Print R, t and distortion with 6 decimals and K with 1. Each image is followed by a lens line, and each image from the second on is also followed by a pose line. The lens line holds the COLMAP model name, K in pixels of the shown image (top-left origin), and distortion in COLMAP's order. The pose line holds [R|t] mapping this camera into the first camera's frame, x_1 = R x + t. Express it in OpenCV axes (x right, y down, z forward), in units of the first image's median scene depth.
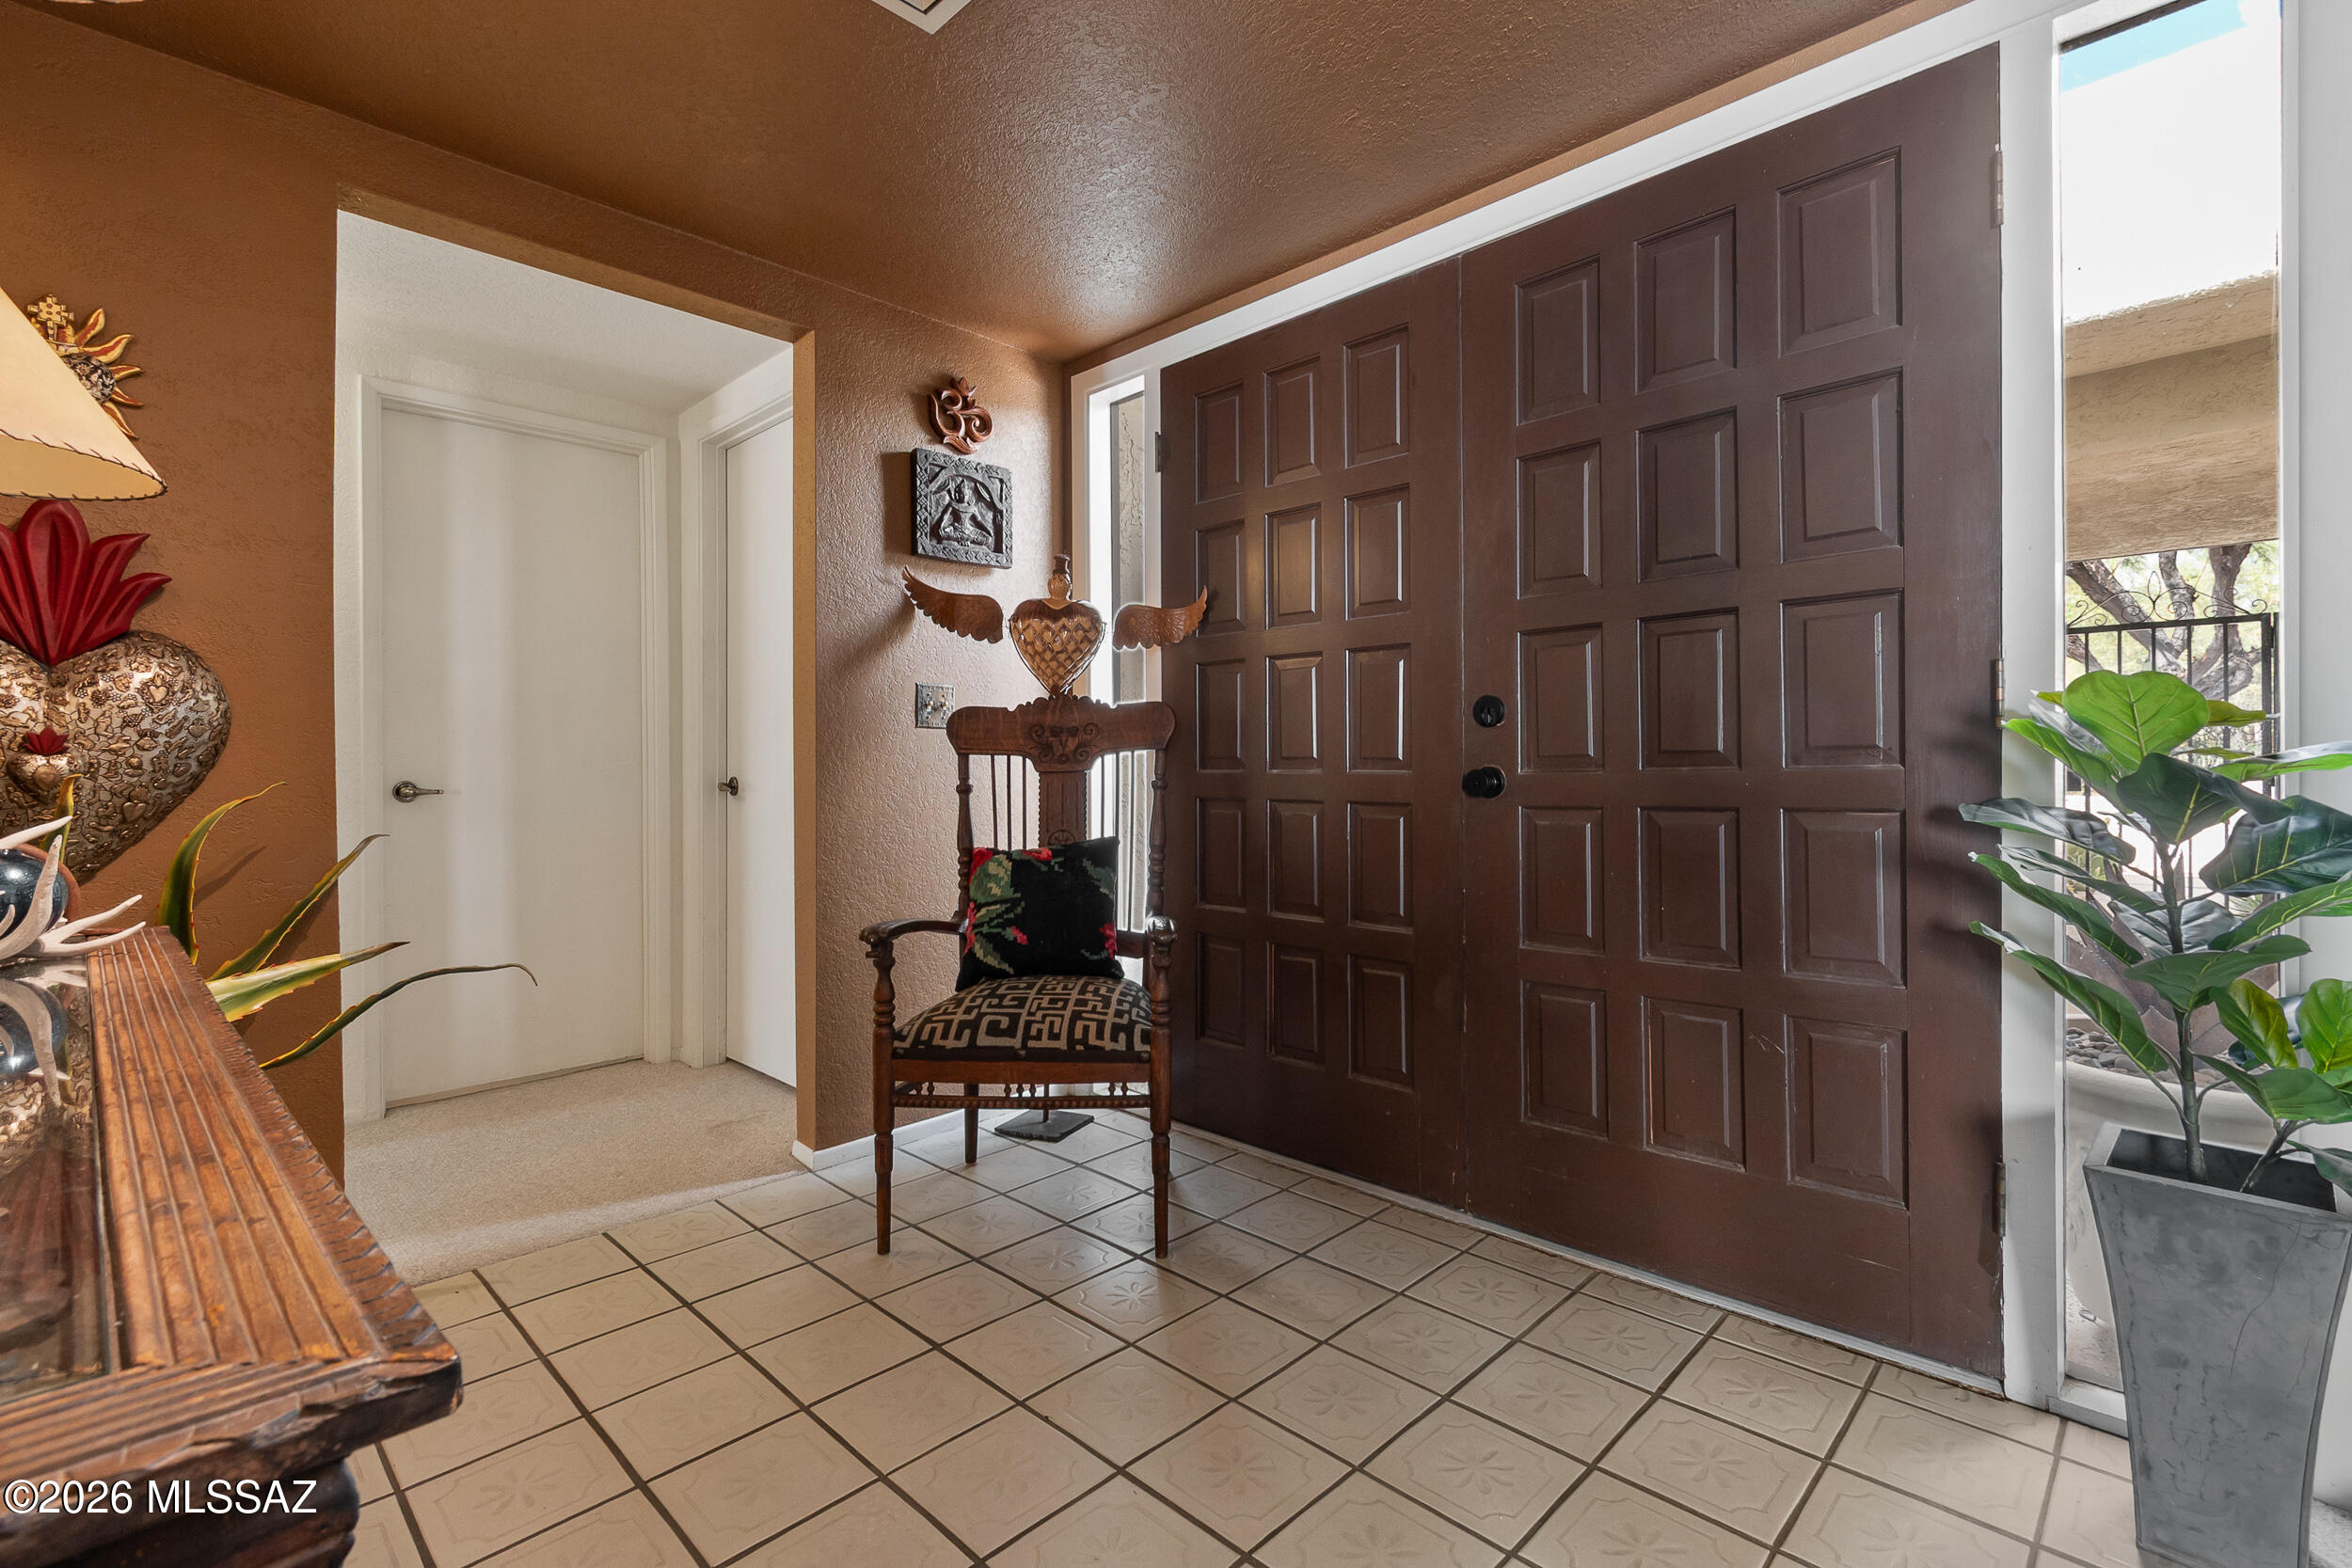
lens RADIAL K [[1068.4, 0, 1183.6], [0, 1068.4, 774.0], [0, 0, 1]] dist [0.012542, -0.000470]
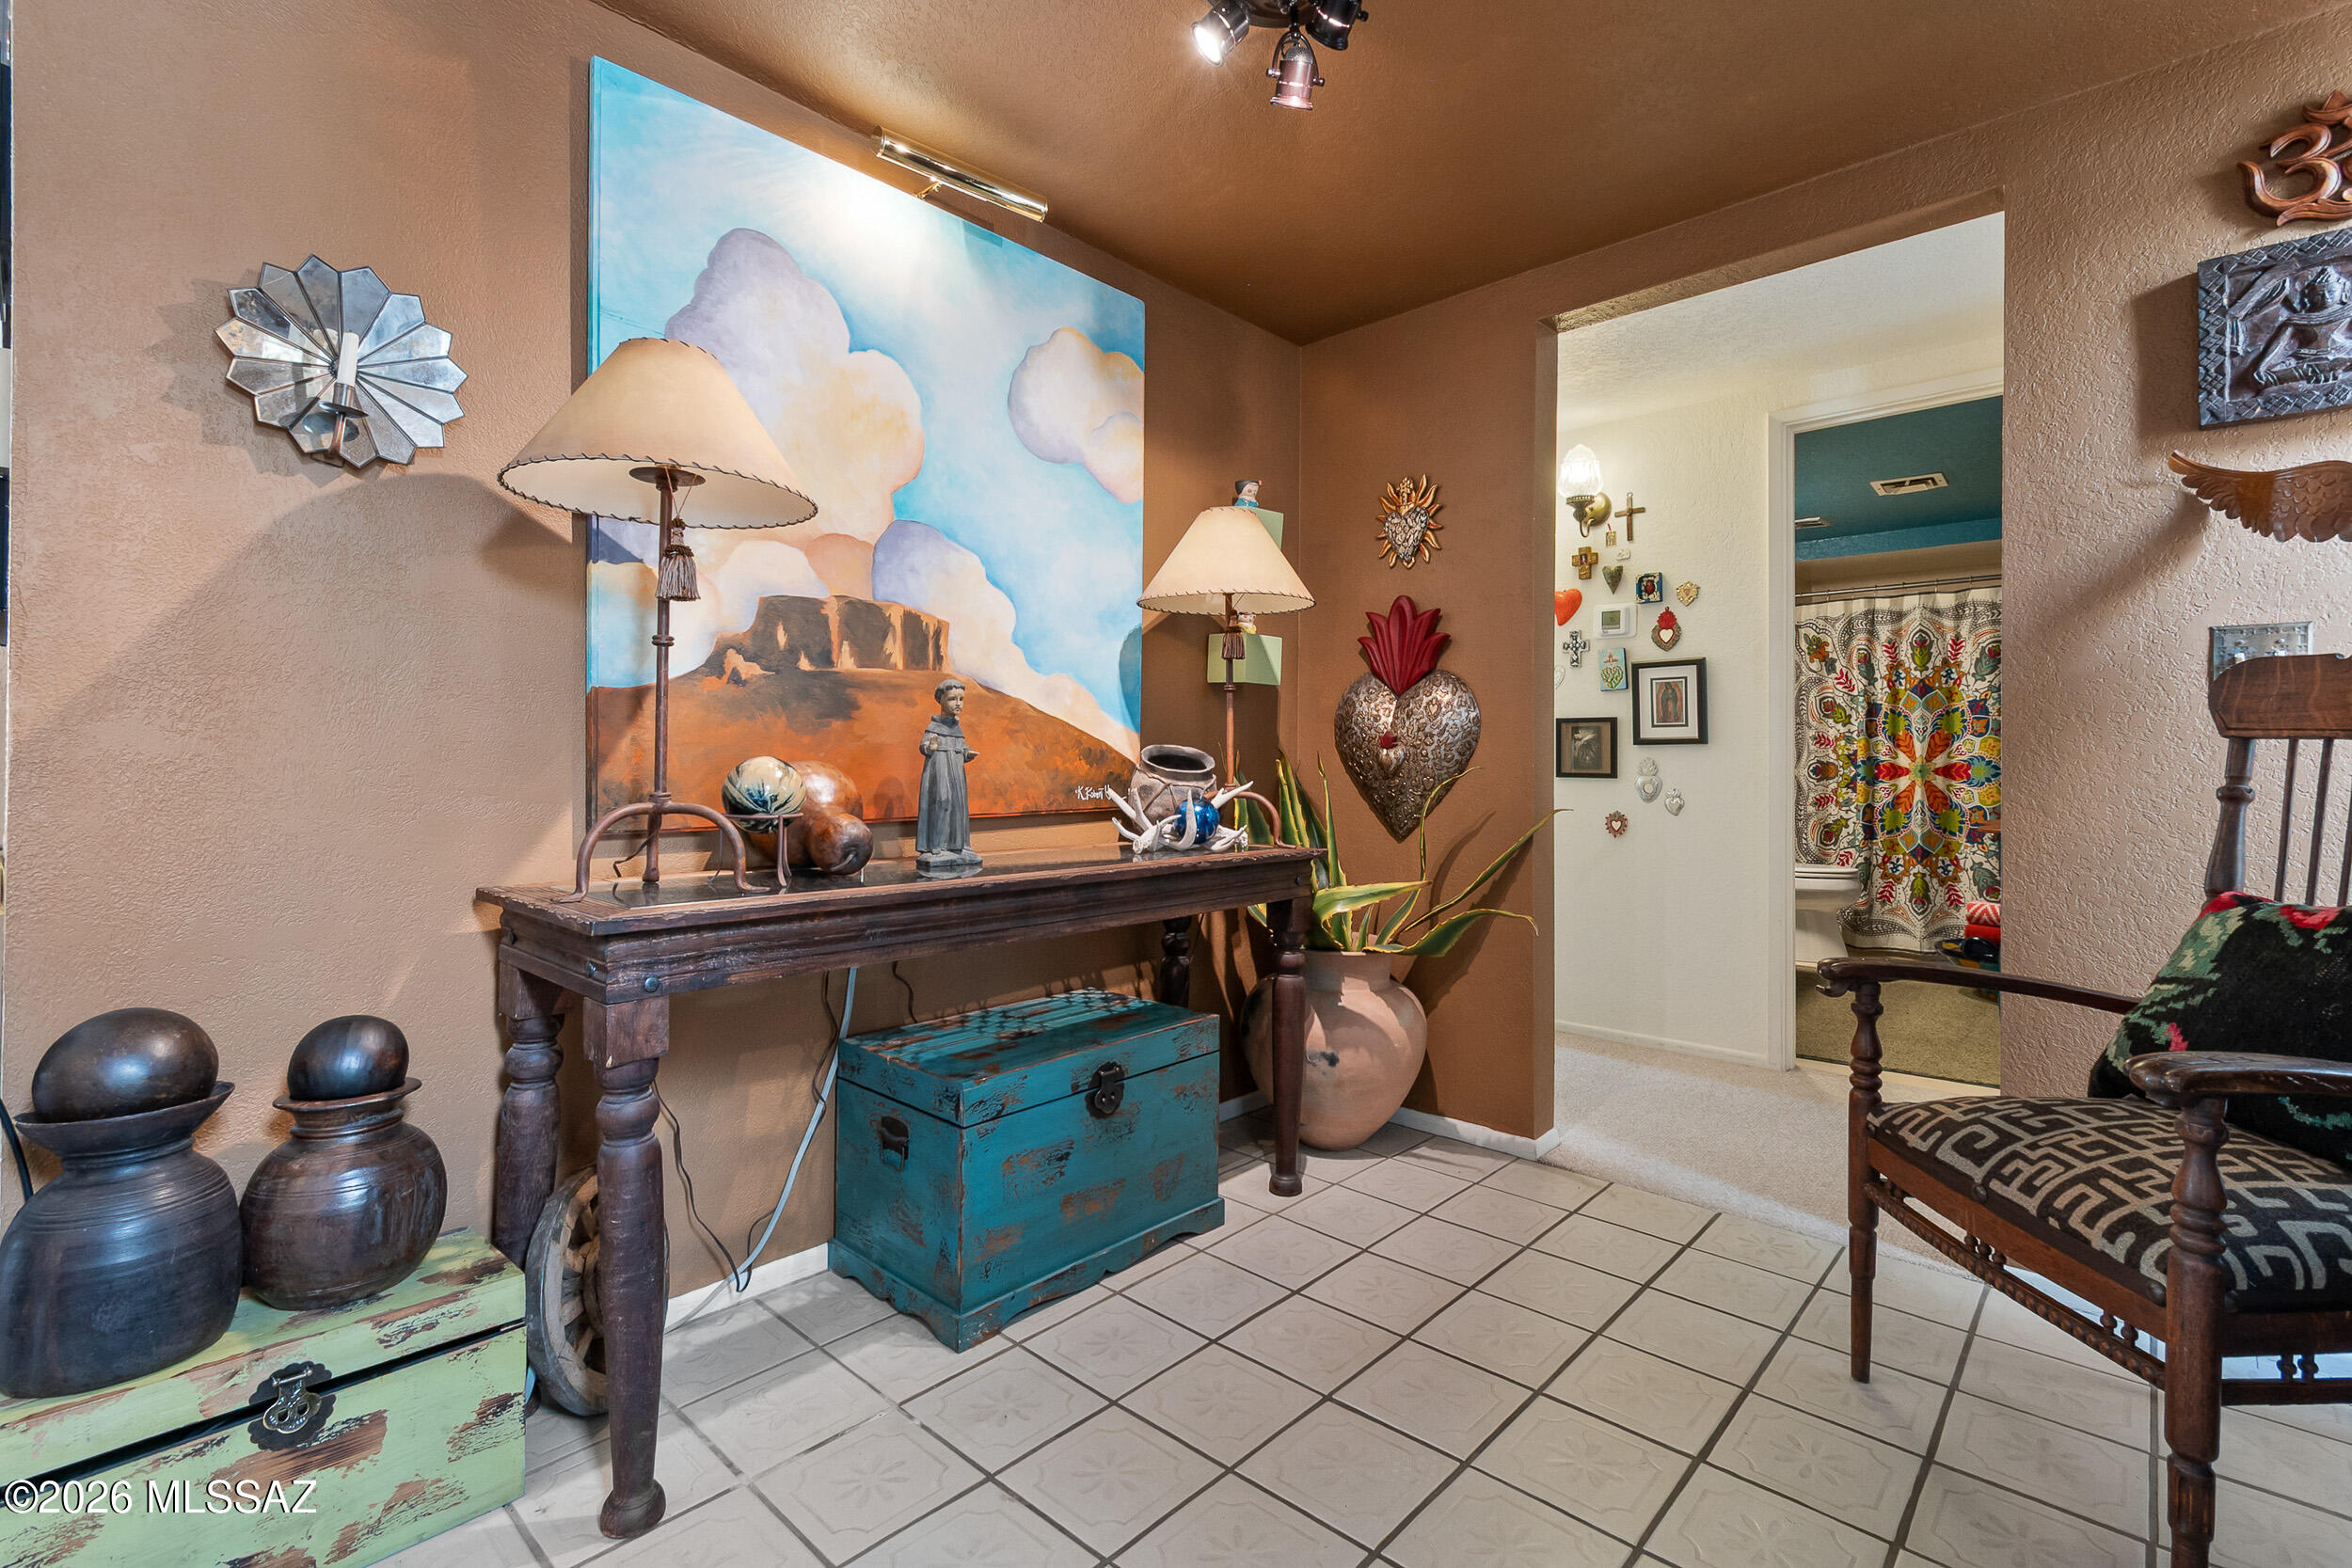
lens RADIAL K [[1068.4, 0, 1182.4], [0, 1068.4, 762.1], [0, 0, 1]] dist [0.012542, -0.000470]
pose [[0.032931, 0.006898, -0.999434, 0.486741], [-0.010983, 0.999918, 0.006540, -0.002842], [0.999397, 0.010762, 0.033004, 0.477308]]
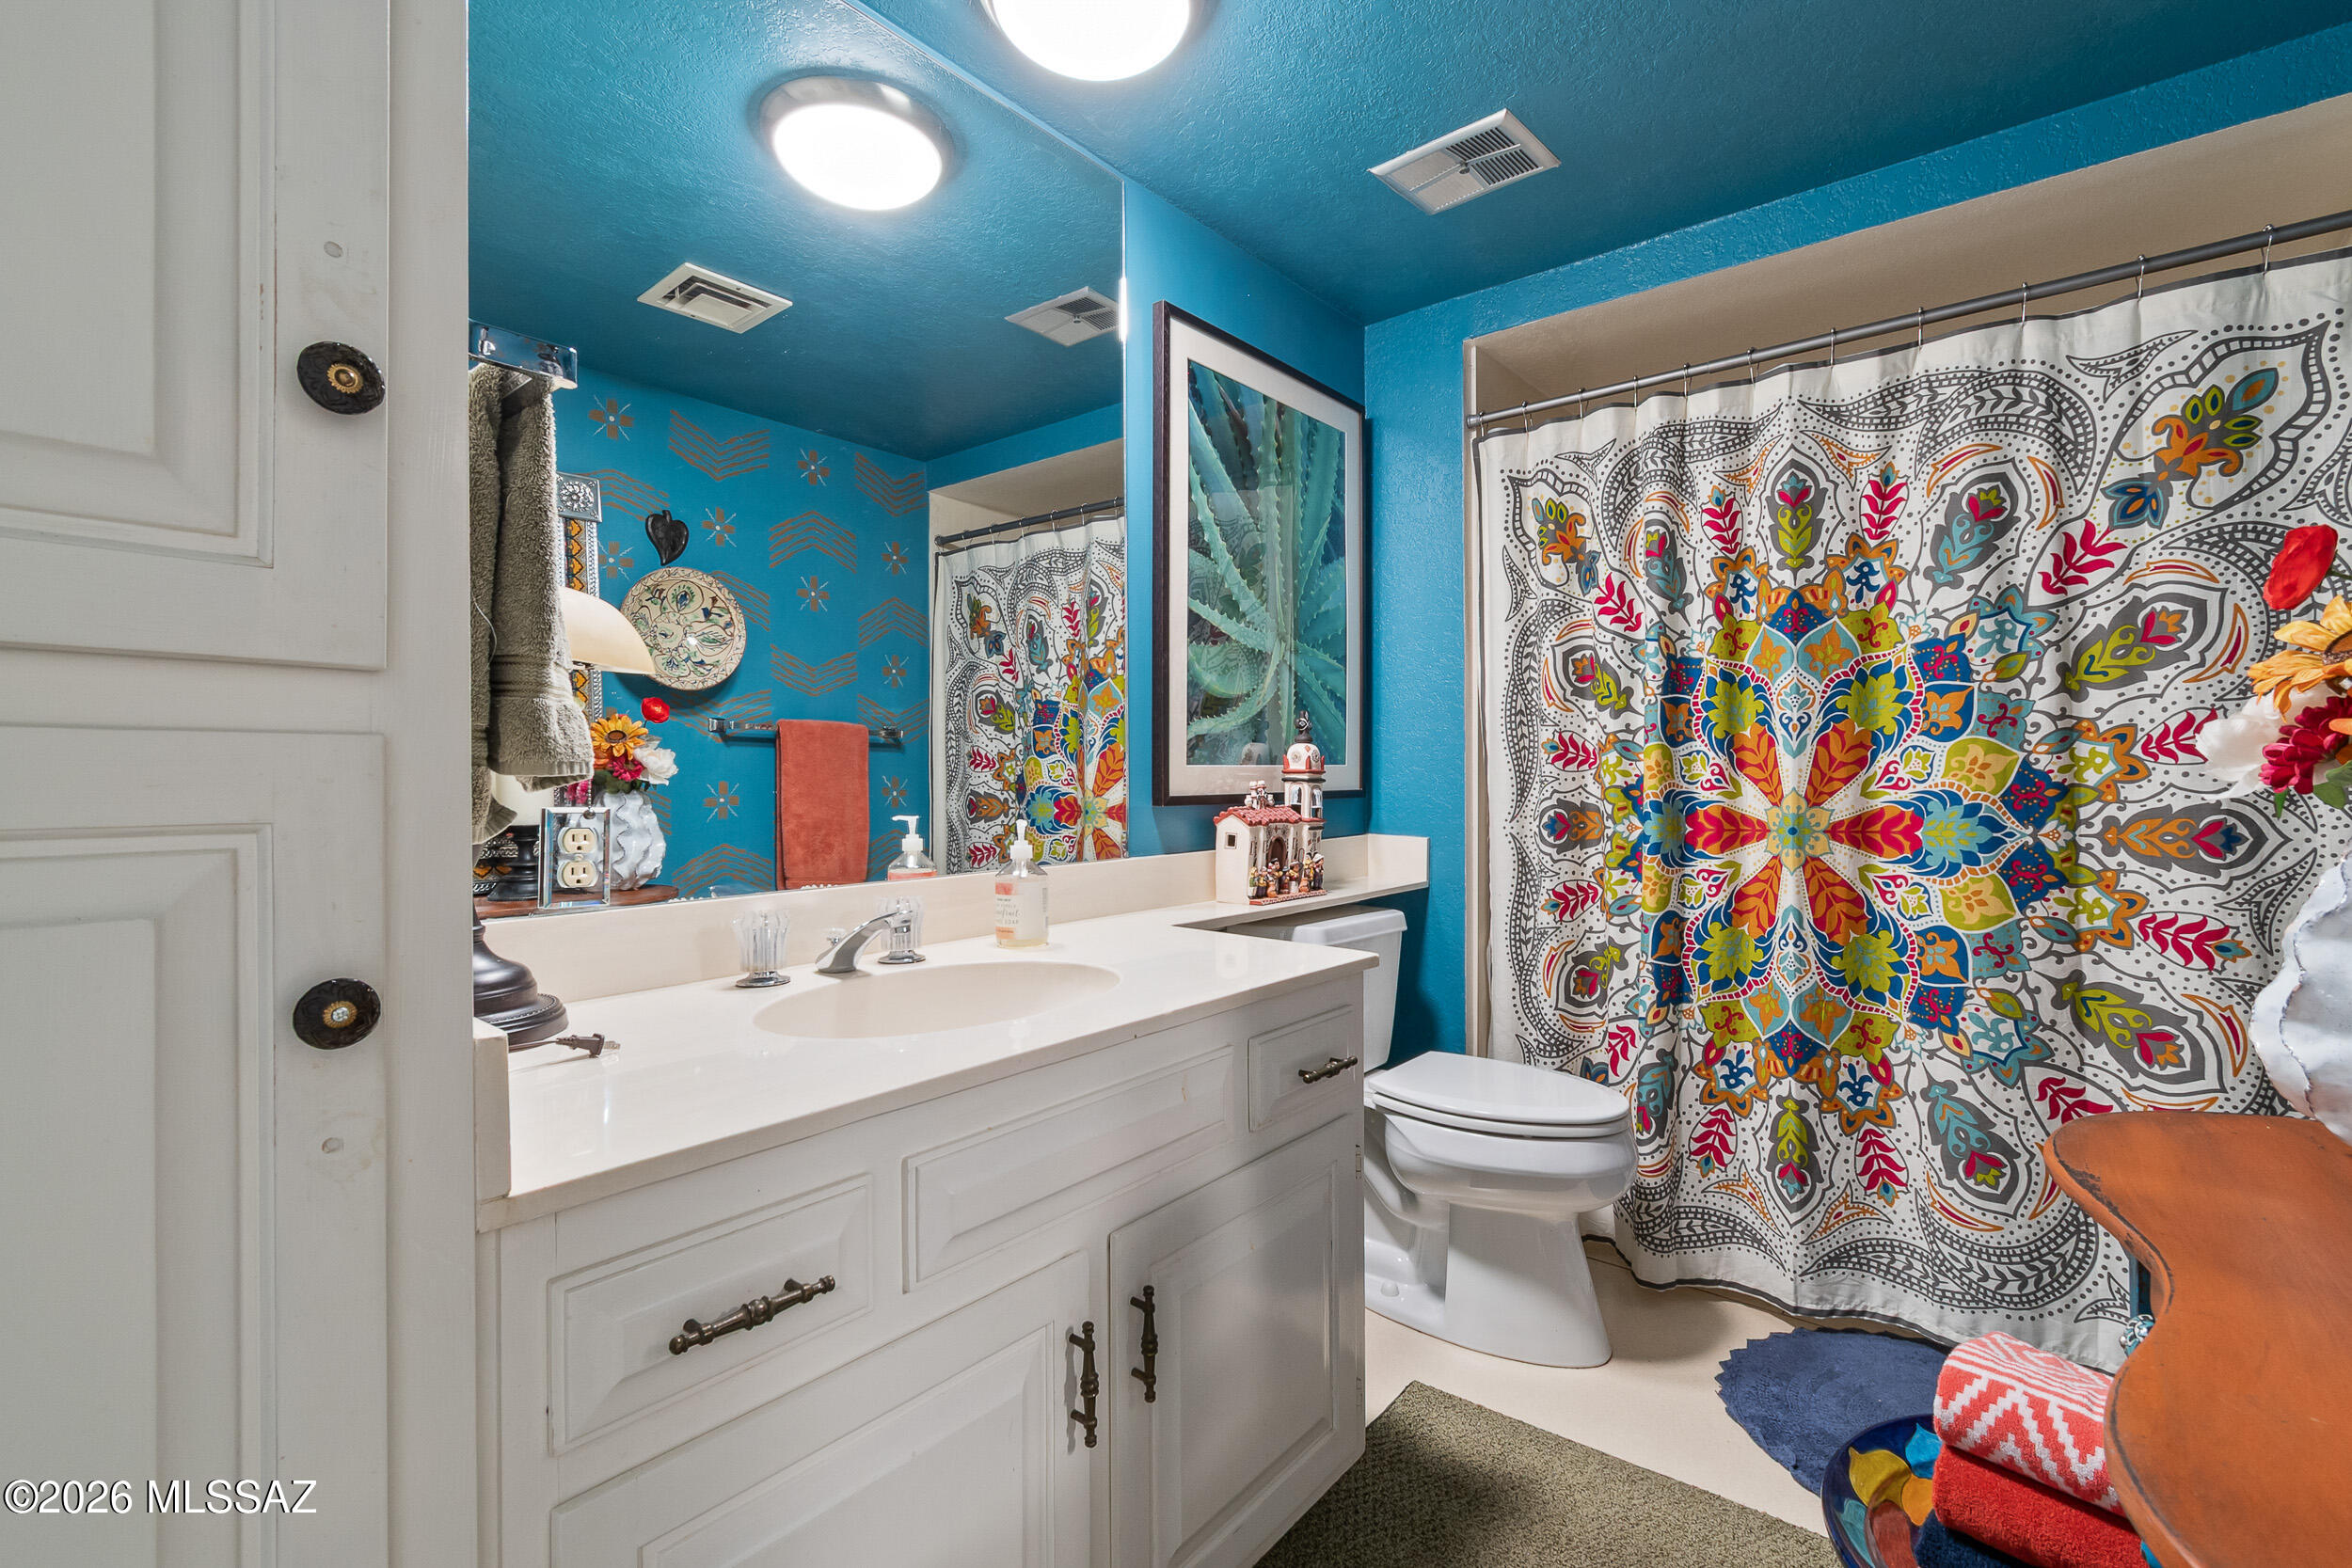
lens RADIAL K [[1068.4, 0, 1176.6], [0, 1068.4, 786.3], [0, 0, 1]] dist [0.012542, -0.000470]
pose [[0.092530, 0.012654, -0.995630, 0.013223], [-0.004638, 0.999914, 0.012278, -0.012097], [0.995699, 0.003482, 0.092580, 0.834355]]
